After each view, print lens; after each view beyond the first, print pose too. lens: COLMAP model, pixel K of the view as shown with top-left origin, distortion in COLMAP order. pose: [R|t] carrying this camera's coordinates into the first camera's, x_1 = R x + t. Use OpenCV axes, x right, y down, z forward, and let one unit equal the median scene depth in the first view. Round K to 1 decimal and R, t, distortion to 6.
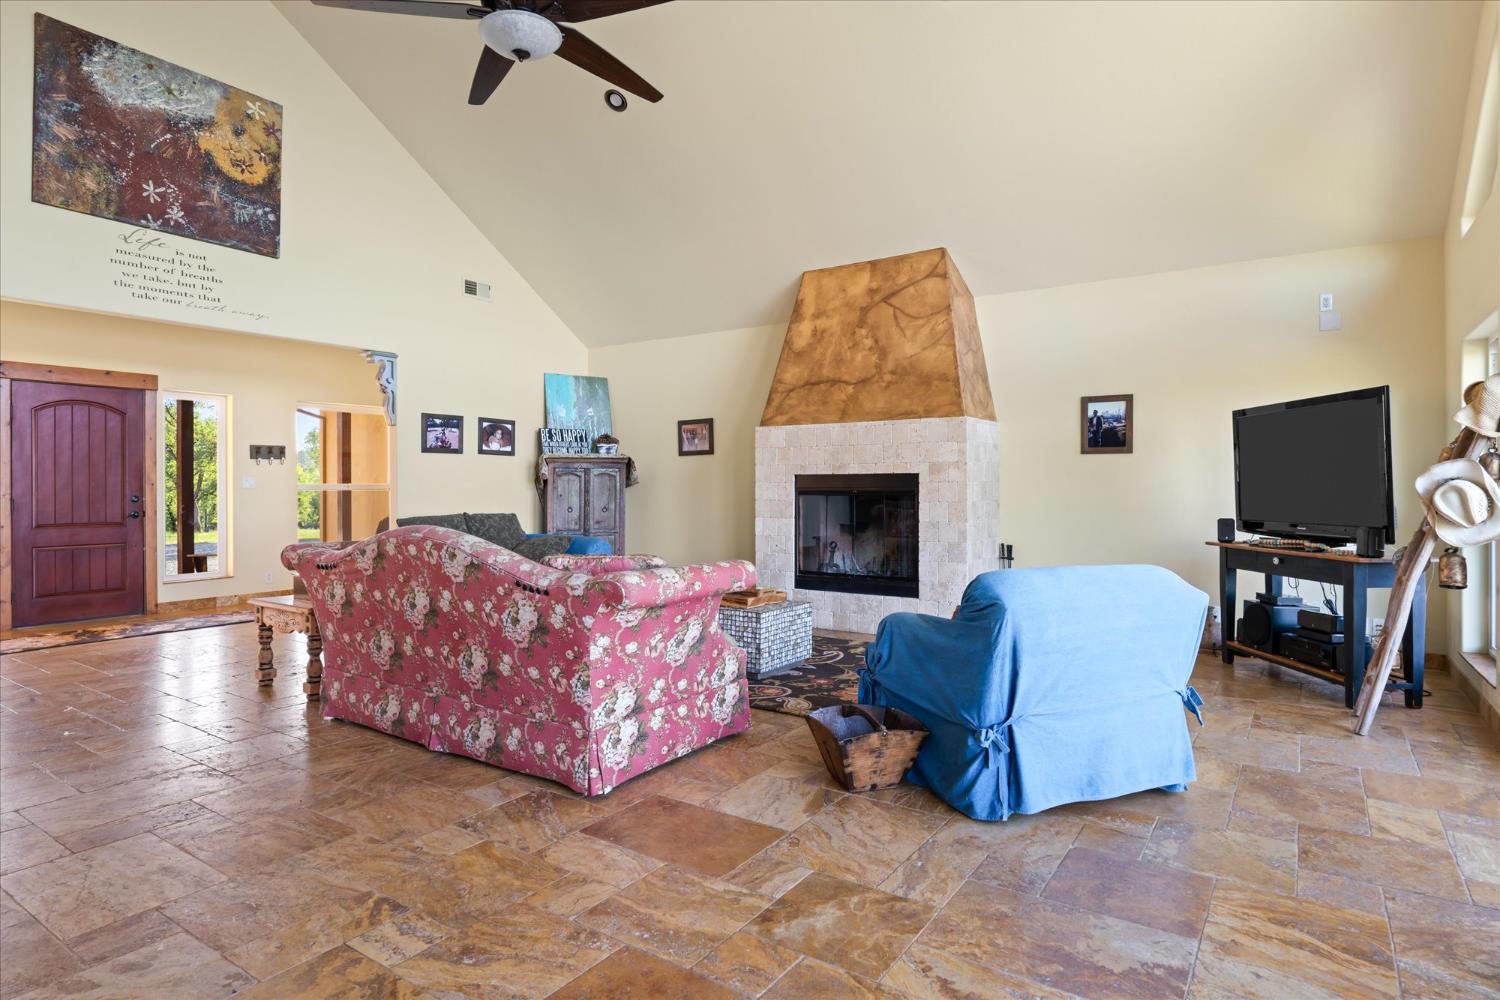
lens RADIAL K [[815.7, 0, 757.9], [0, 815.7, 487.7], [0, 0, 1]] dist [0.004047, 0.000348]
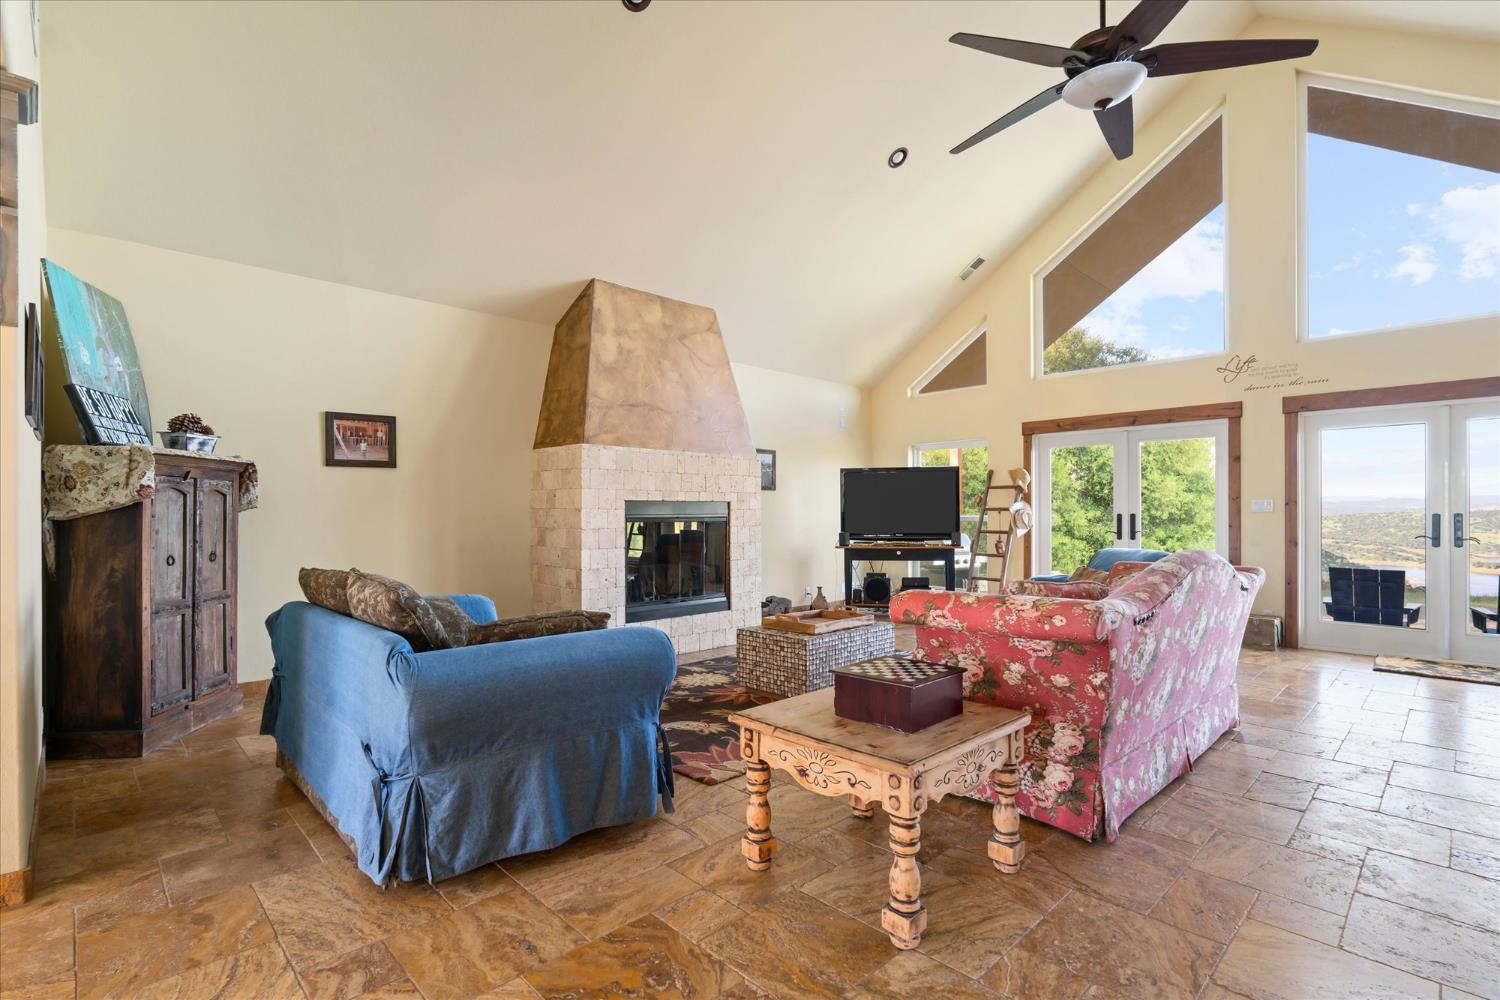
lens RADIAL K [[701.9, 0, 746.0], [0, 701.9, 510.8], [0, 0, 1]] dist [-0.001295, 0.000400]
pose [[0.216041, 0.004145, 0.976376, -0.715078], [0.003612, 0.999981, -0.005044, 0.000342], [-0.976378, 0.004616, 0.216022, 0.706832]]
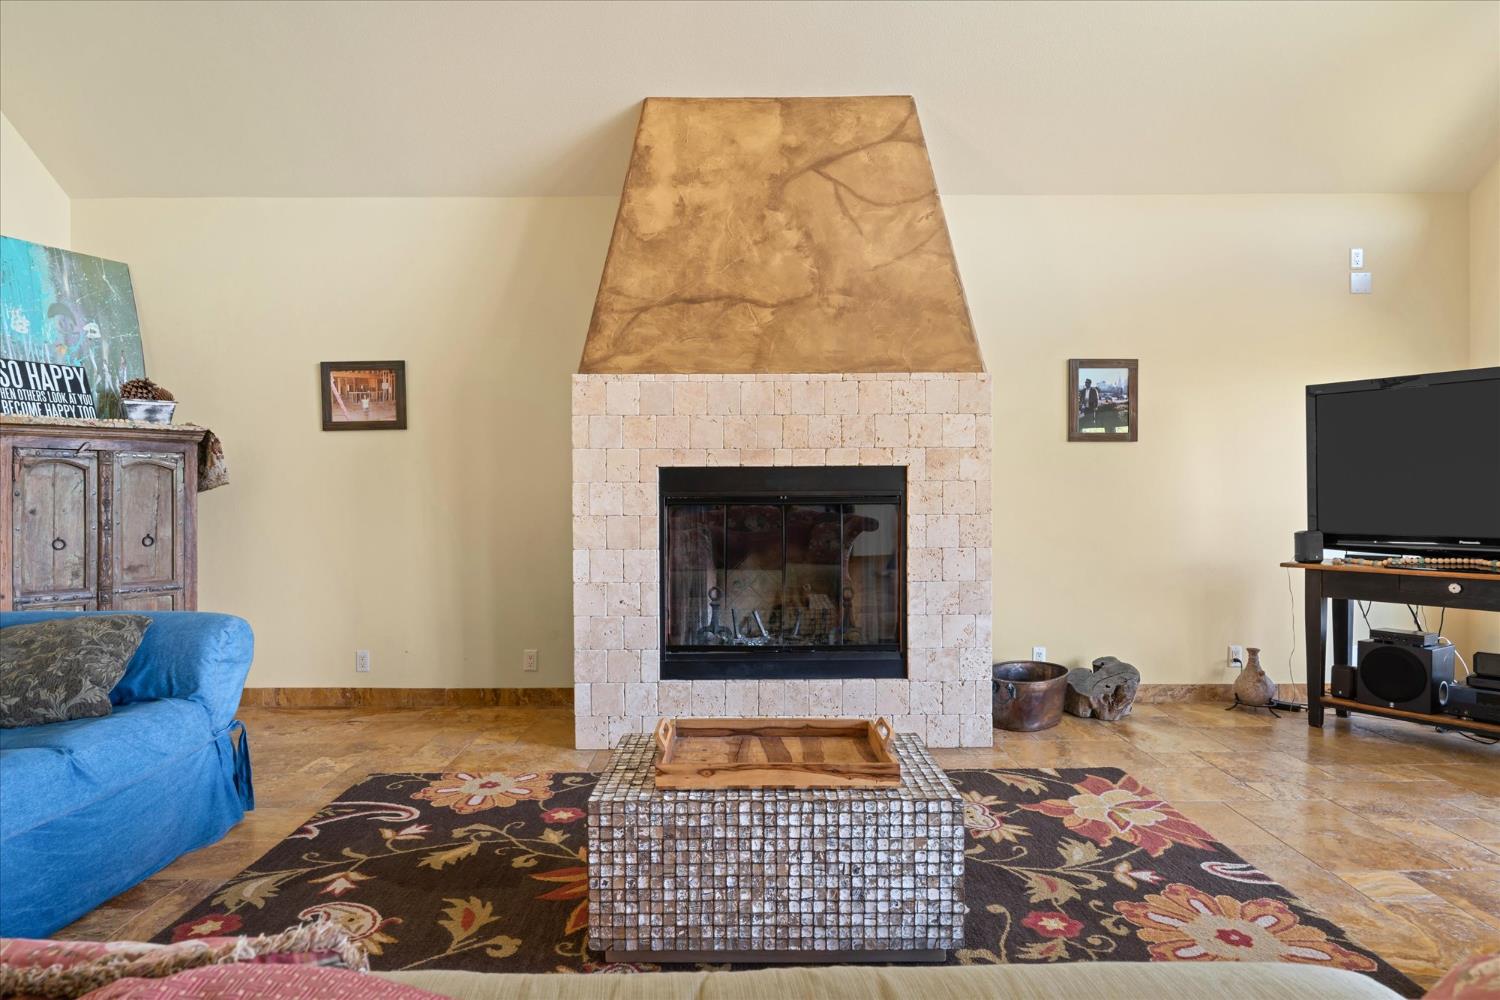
lens RADIAL K [[878.7, 0, 747.2], [0, 878.7, 503.4], [0, 0, 1]] dist [-0.001782, -0.000700]
pose [[0.829205, -0.010321, 0.558849, -0.233261], [0.004166, 0.999916, 0.012286, 0.001019], [-0.558929, -0.007860, 0.829178, 0.500237]]
